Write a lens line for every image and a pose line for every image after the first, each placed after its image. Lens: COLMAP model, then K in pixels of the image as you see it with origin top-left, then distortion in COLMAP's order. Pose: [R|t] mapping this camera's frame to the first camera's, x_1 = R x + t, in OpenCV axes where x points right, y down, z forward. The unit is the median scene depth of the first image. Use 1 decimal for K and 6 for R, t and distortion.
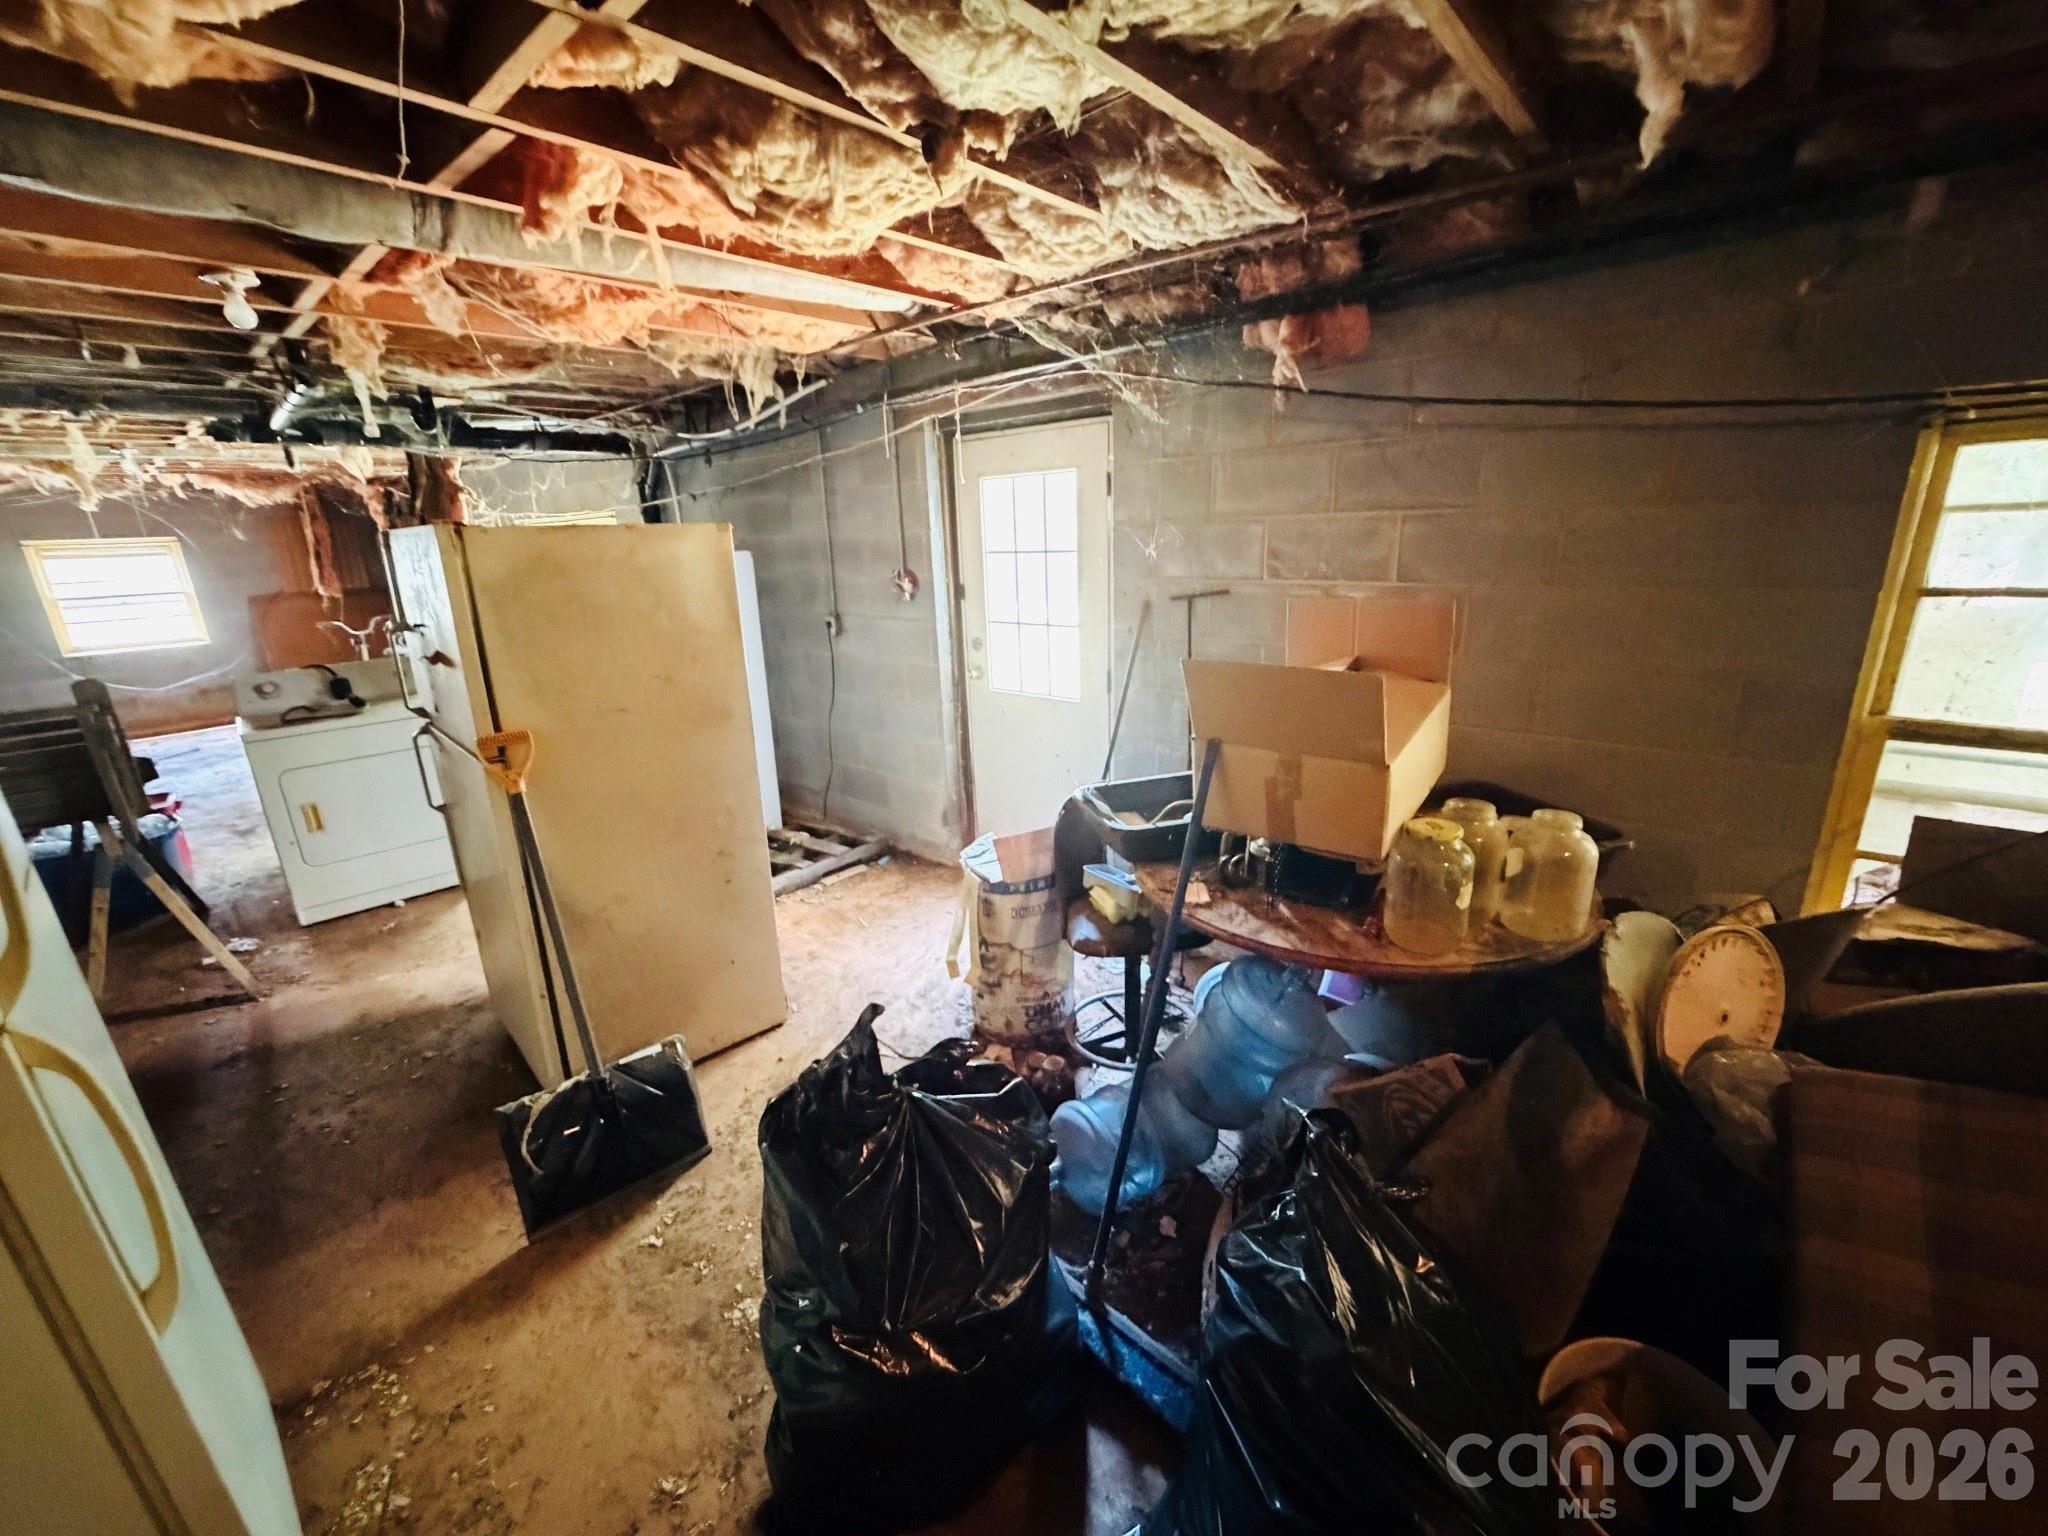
lens RADIAL K [[818.0, 0, 1024.0], [0, 818.0, 768.0], [0, 0, 1]] dist [0.000541, -0.000561]
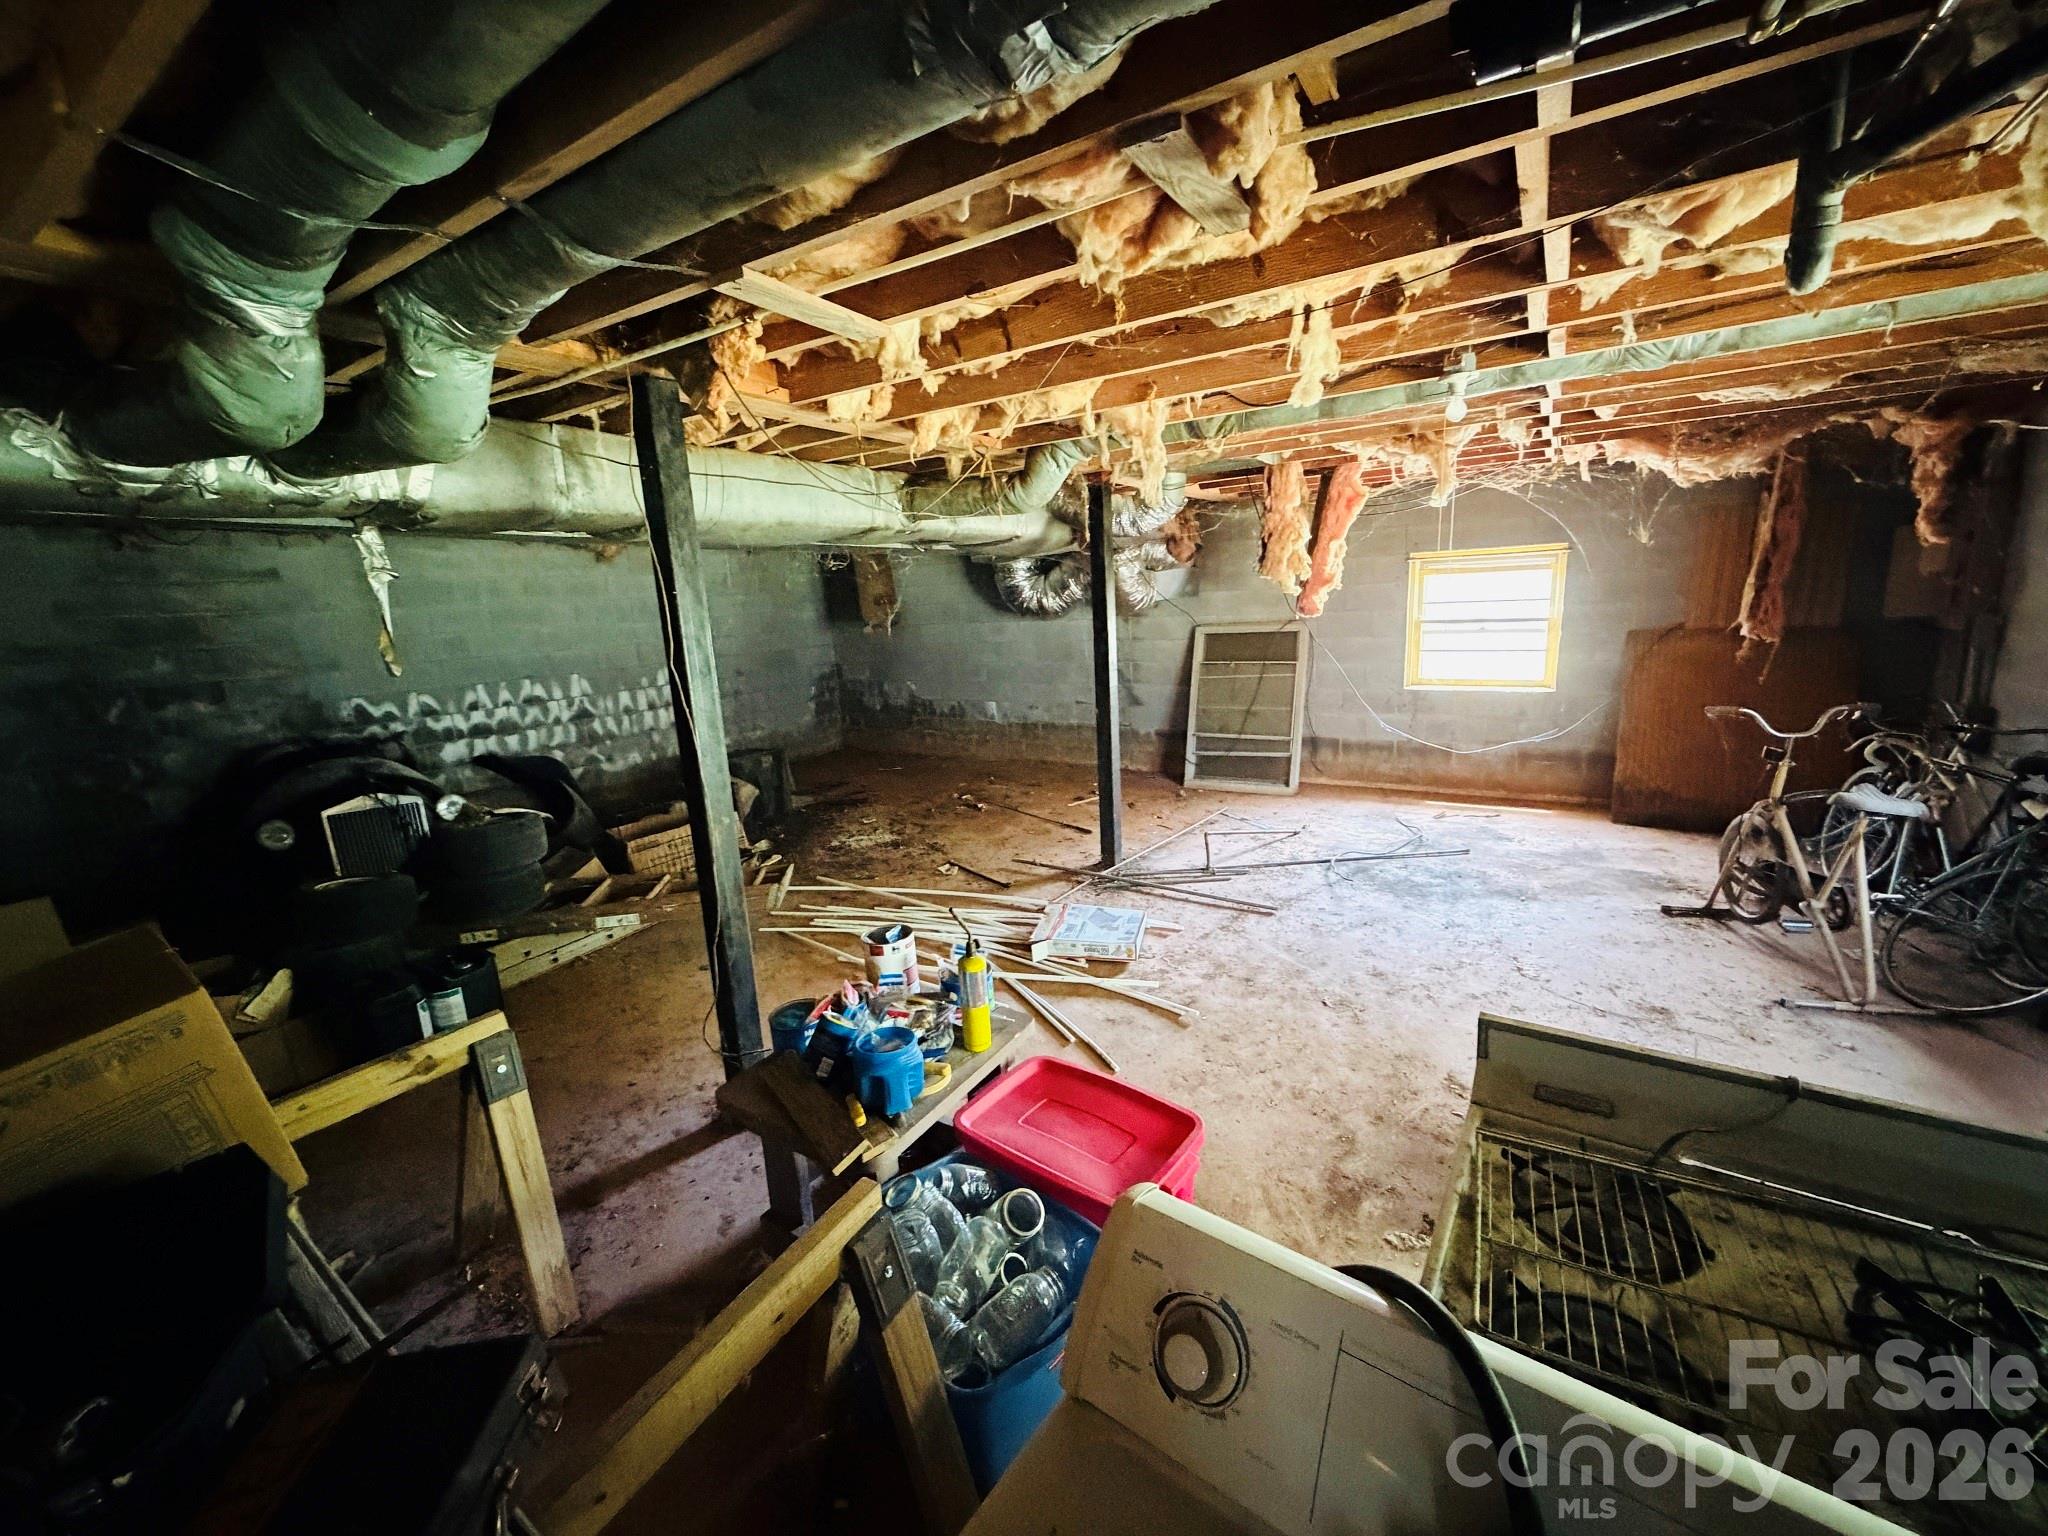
lens RADIAL K [[818.0, 0, 1024.0], [0, 818.0, 768.0], [0, 0, 1]] dist [0.000541, -0.000561]
pose [[0.153919, 0.237677, -0.959072, -0.406301], [-0.235860, 0.951417, 0.197927, -0.132795], [0.959520, 0.195742, 0.202500, 0.466319]]
